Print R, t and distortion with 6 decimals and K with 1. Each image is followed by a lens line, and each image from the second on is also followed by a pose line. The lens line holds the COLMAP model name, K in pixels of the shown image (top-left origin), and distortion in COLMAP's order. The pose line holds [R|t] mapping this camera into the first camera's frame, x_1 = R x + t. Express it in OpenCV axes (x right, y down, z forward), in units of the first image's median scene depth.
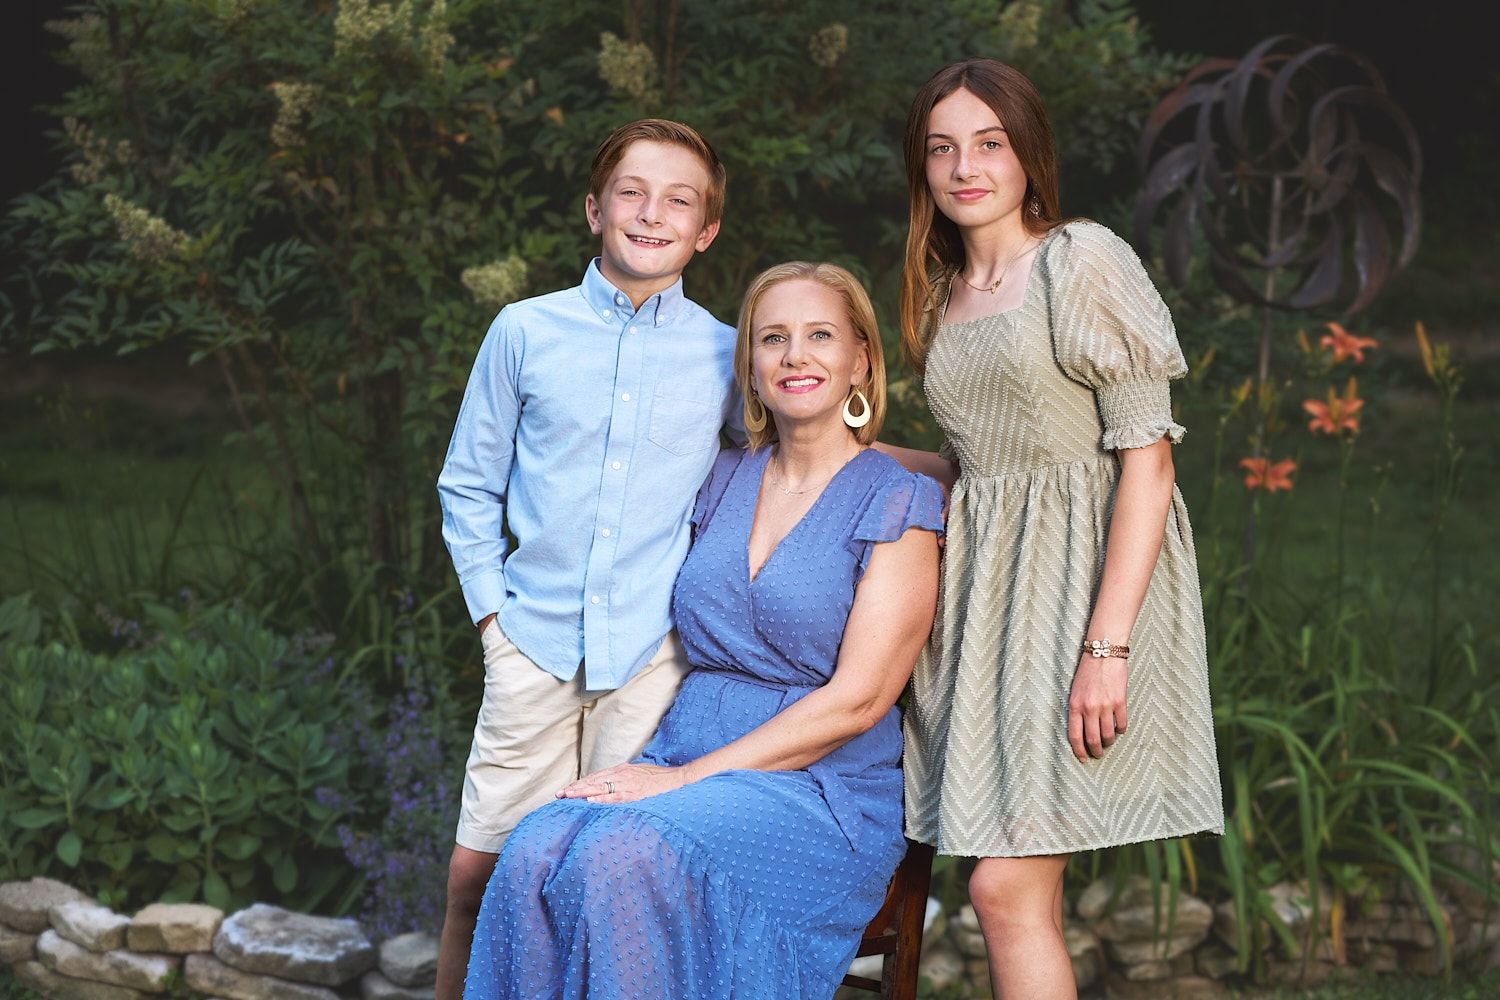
lens RADIAL K [[3226.2, 0, 694.9], [0, 3226.2, 496.6], [0, 0, 1]] dist [0.041225, -2.244462]
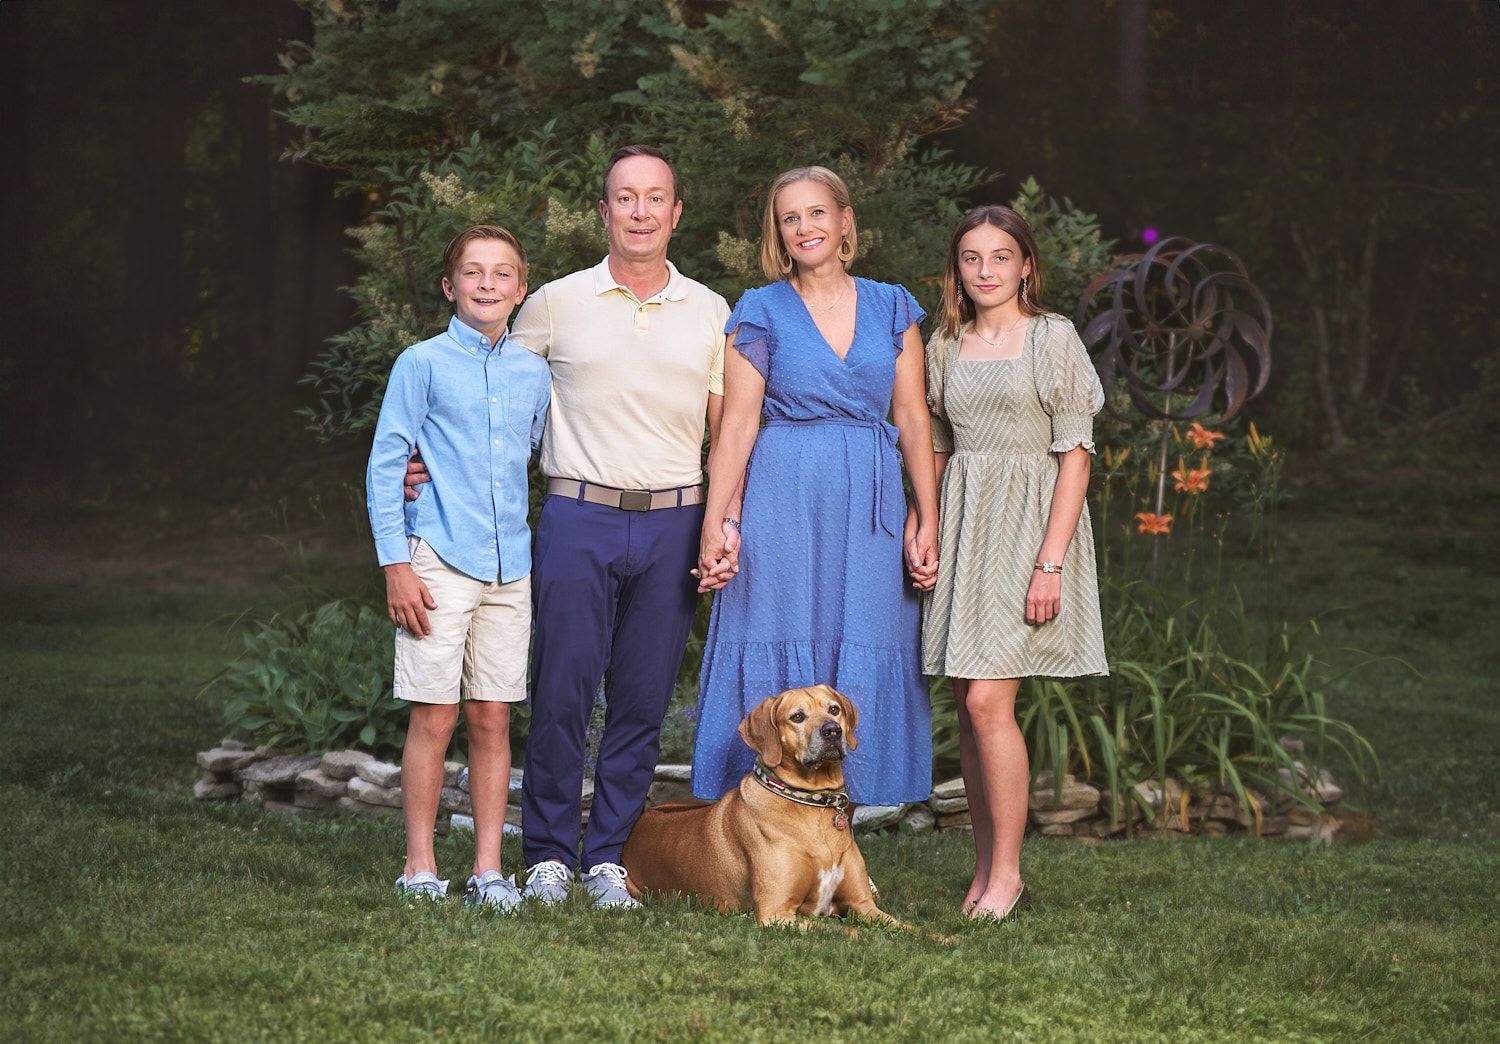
lens RADIAL K [[2868.5, 0, 751.9], [0, 2868.5, 615.3], [0, 0, 1]] dist [-0.116502, -0.237620]
pose [[0.998911, 0.010814, -0.045380, 0.056152], [-0.012190, 0.999471, -0.030157, 0.088149], [0.045030, 0.030677, 0.998515, -0.390040]]
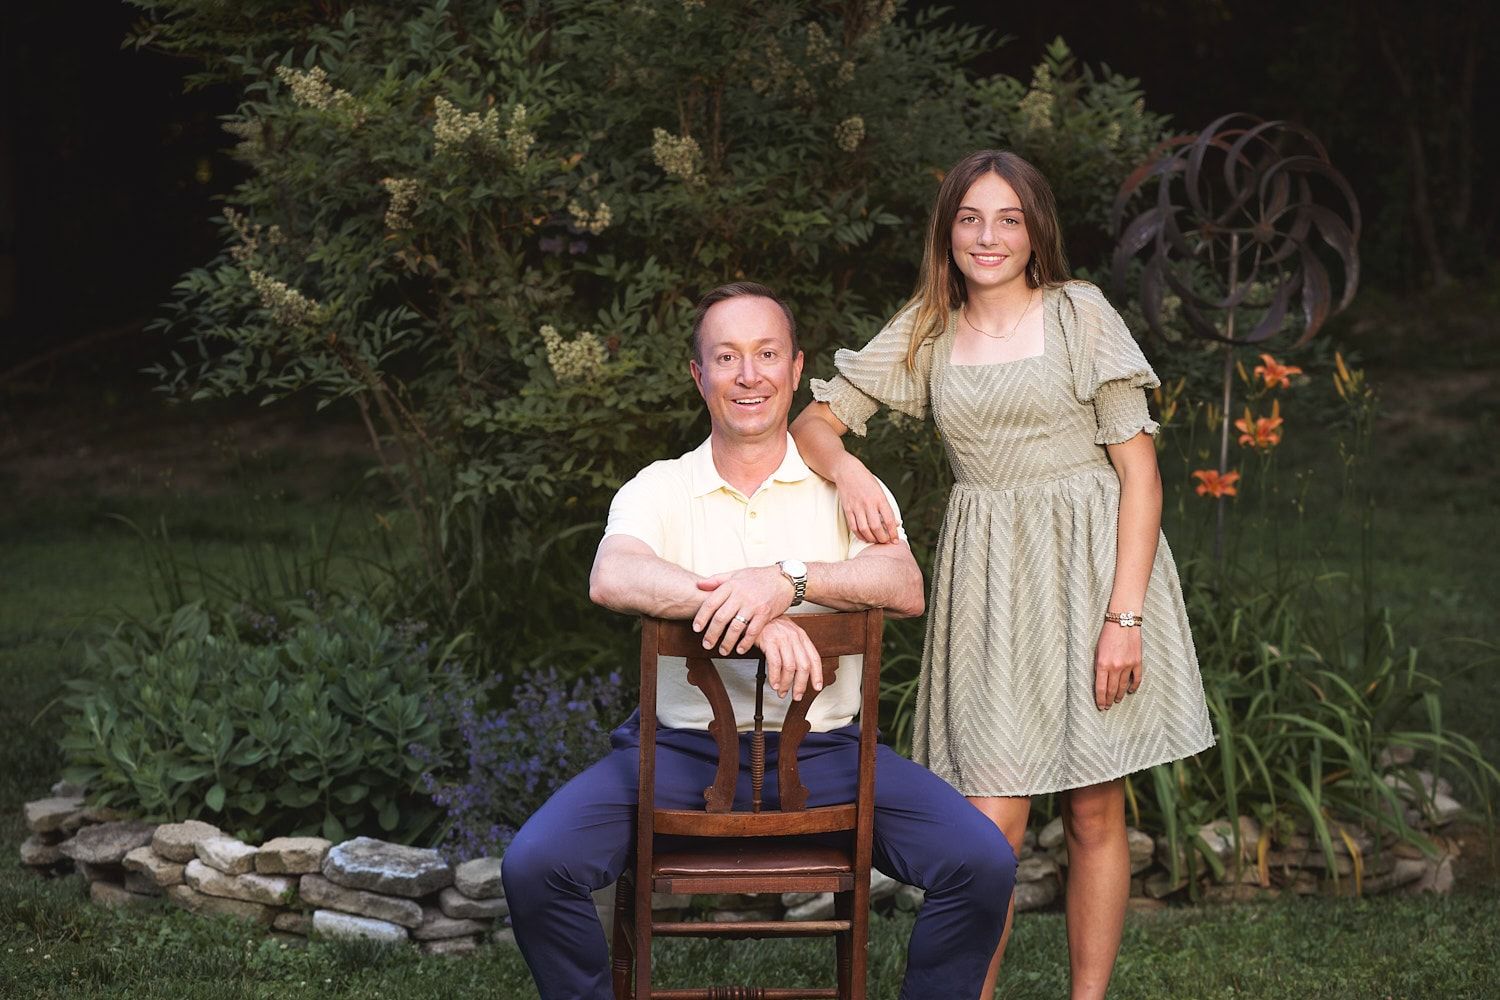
lens RADIAL K [[3111.9, 0, 750.0], [0, 3111.9, 500.0], [0, 0, 1]] dist [0.031141, -2.179219]
pose [[0.997865, -0.017170, -0.063005, 0.086458], [0.016198, 0.999742, -0.015897, 0.016462], [0.063262, 0.014843, 0.997887, -0.180987]]
